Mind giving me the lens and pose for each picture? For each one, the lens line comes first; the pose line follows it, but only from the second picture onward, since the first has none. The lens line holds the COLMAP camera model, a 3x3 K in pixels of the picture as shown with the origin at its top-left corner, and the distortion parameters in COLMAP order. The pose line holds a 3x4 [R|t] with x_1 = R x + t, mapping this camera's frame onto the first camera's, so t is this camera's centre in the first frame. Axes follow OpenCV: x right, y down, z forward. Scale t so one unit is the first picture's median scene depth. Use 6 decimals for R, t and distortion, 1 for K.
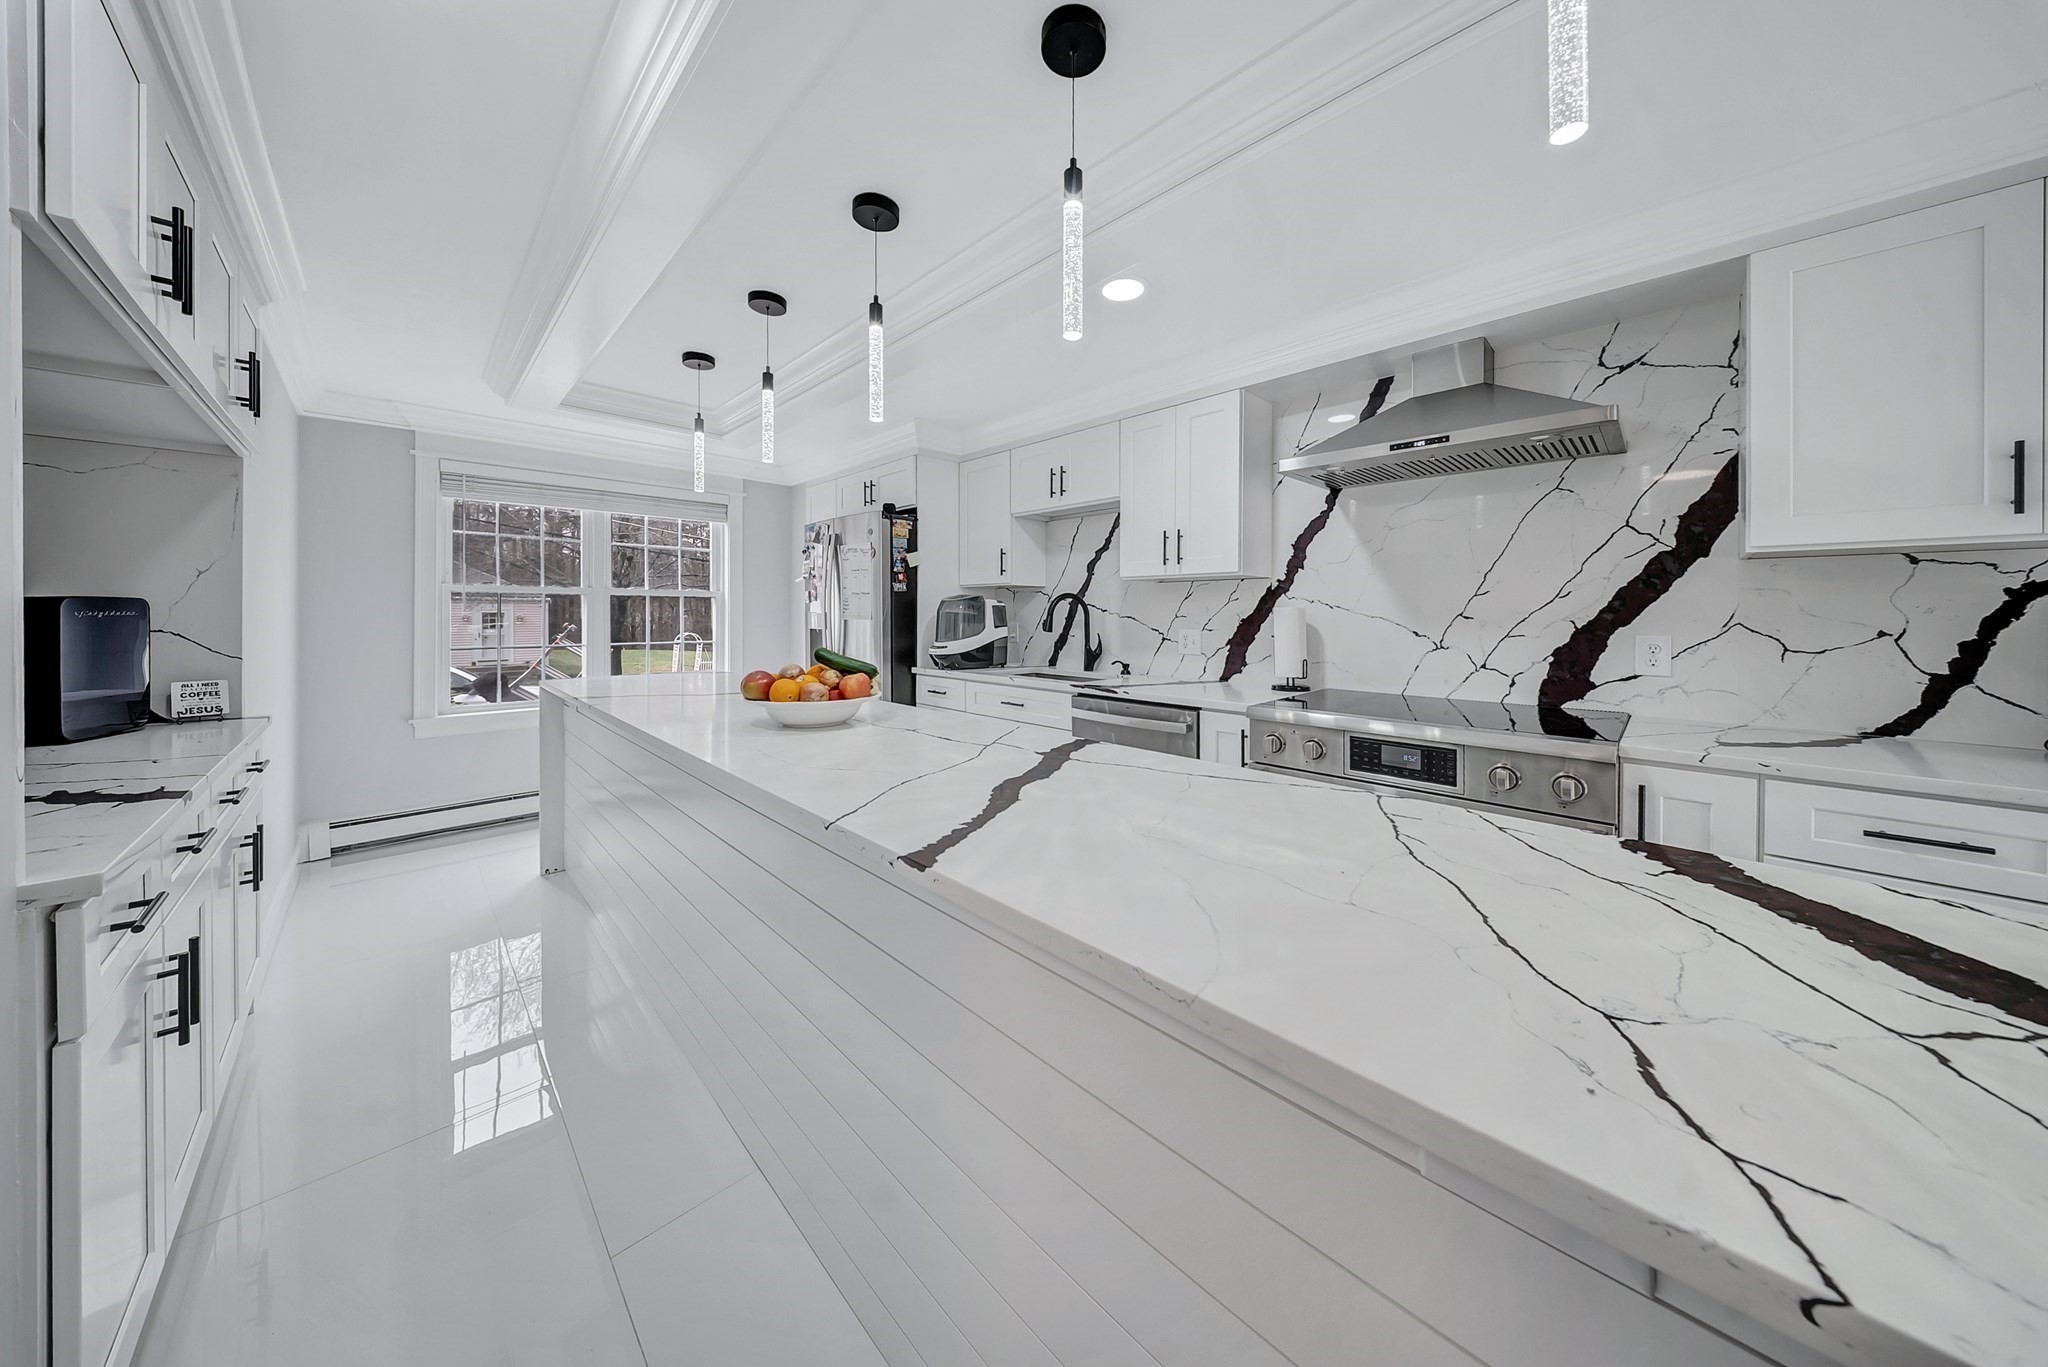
lens RADIAL K [[620.6, 0, 1084.7], [0, 620.6, 614.8], [0, 0, 1]] dist [0.001857, -0.000813]
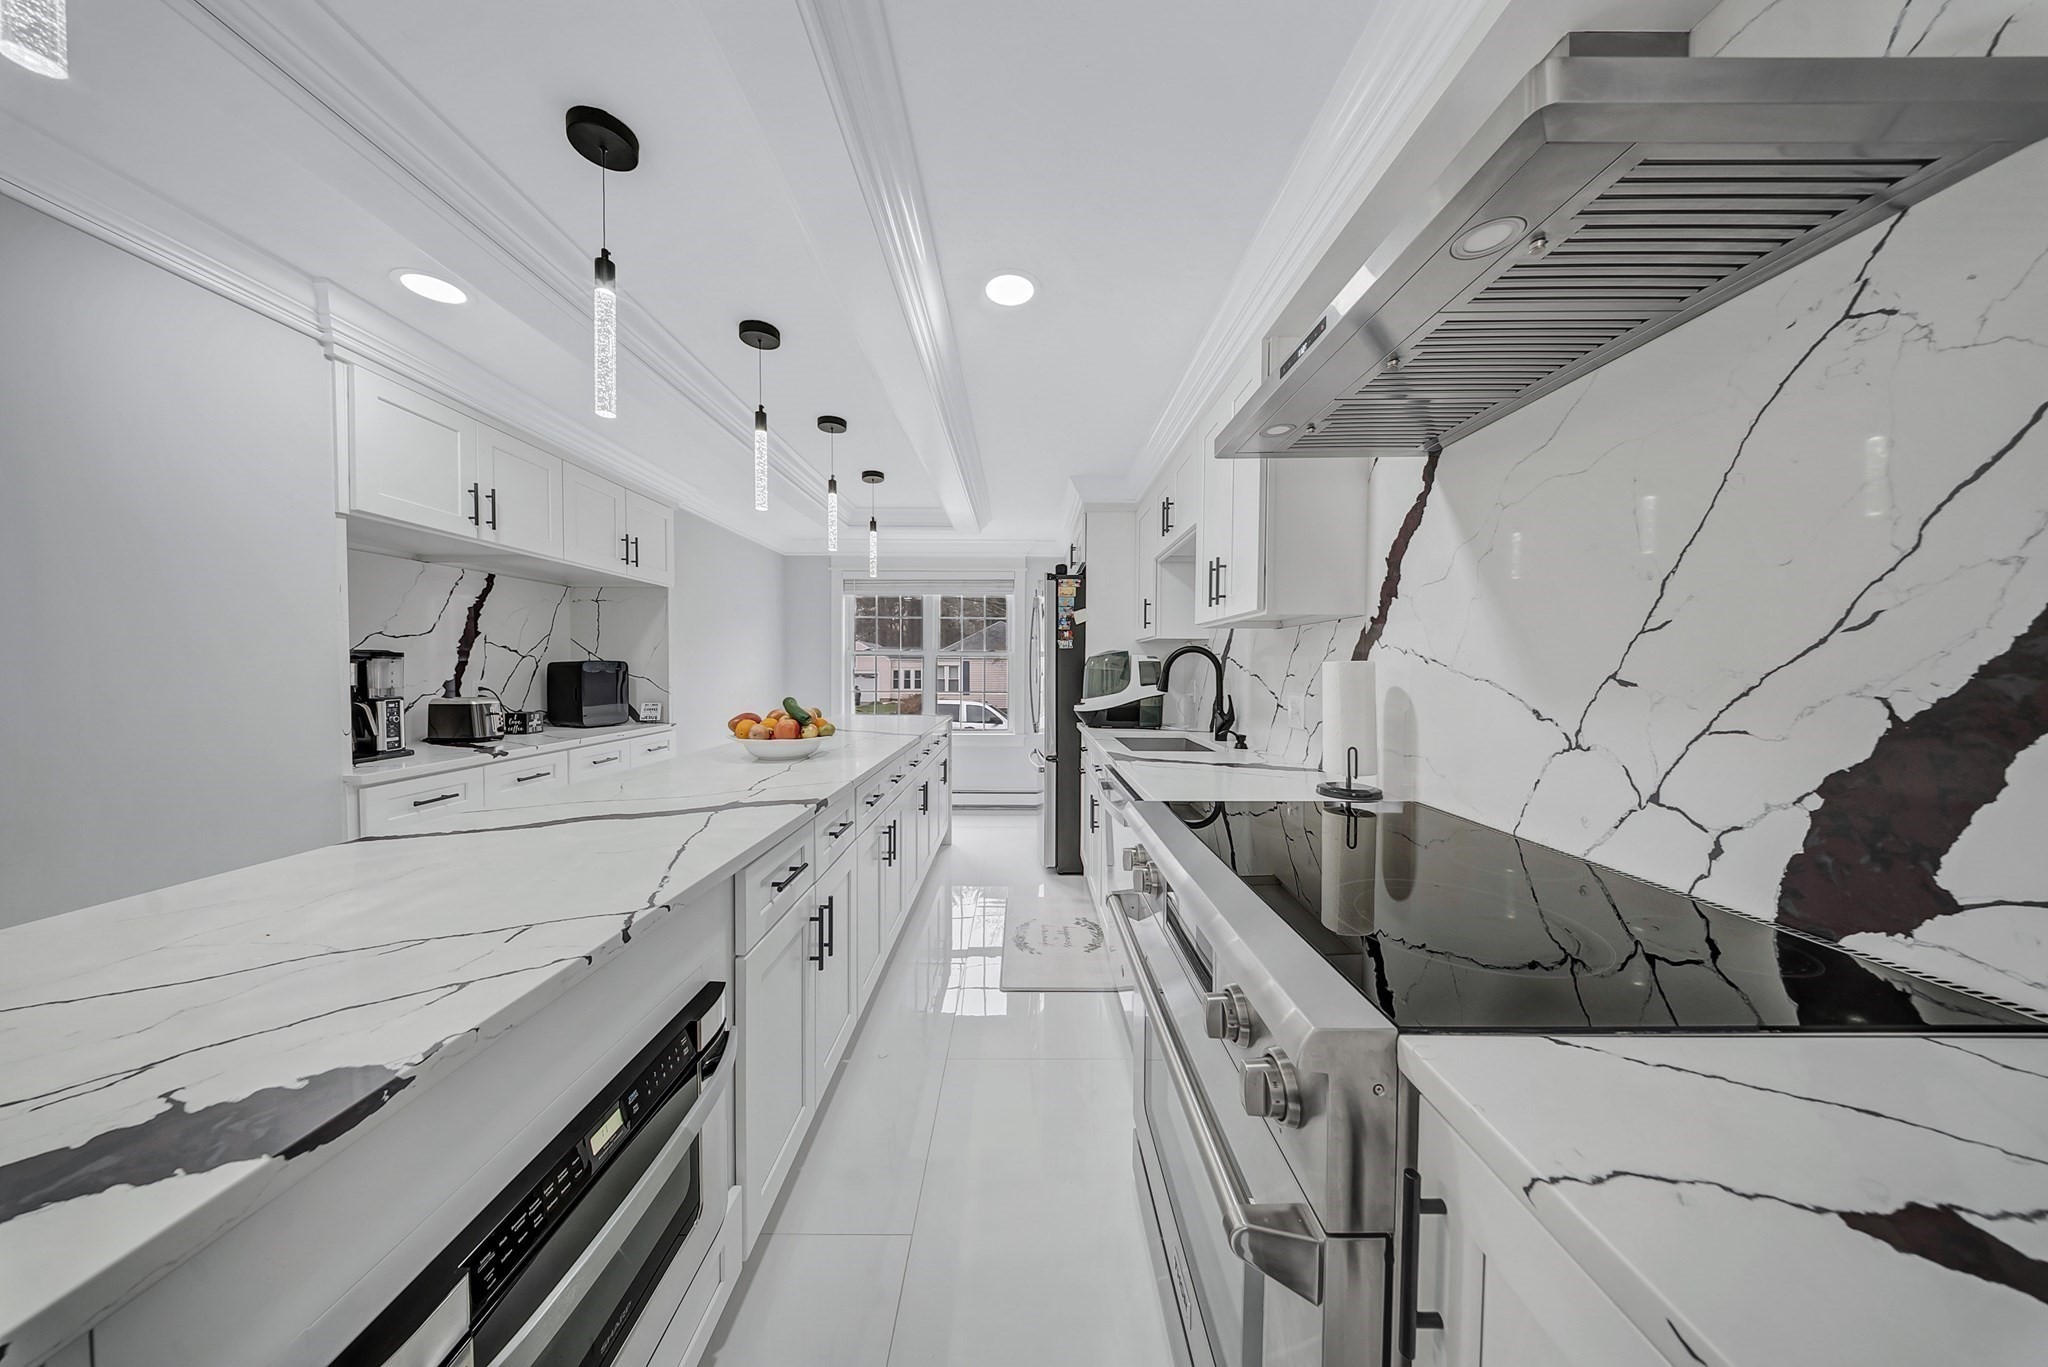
lens RADIAL K [[620.6, 0, 1037.1], [0, 620.6, 677.4], [0, 0, 1]] dist [0.001857, -0.000813]
pose [[0.687576, 0.011223, -0.726026, 0.565550], [-0.002927, 0.999915, 0.012685, -0.003208], [0.726107, -0.006597, 0.687550, 0.344399]]
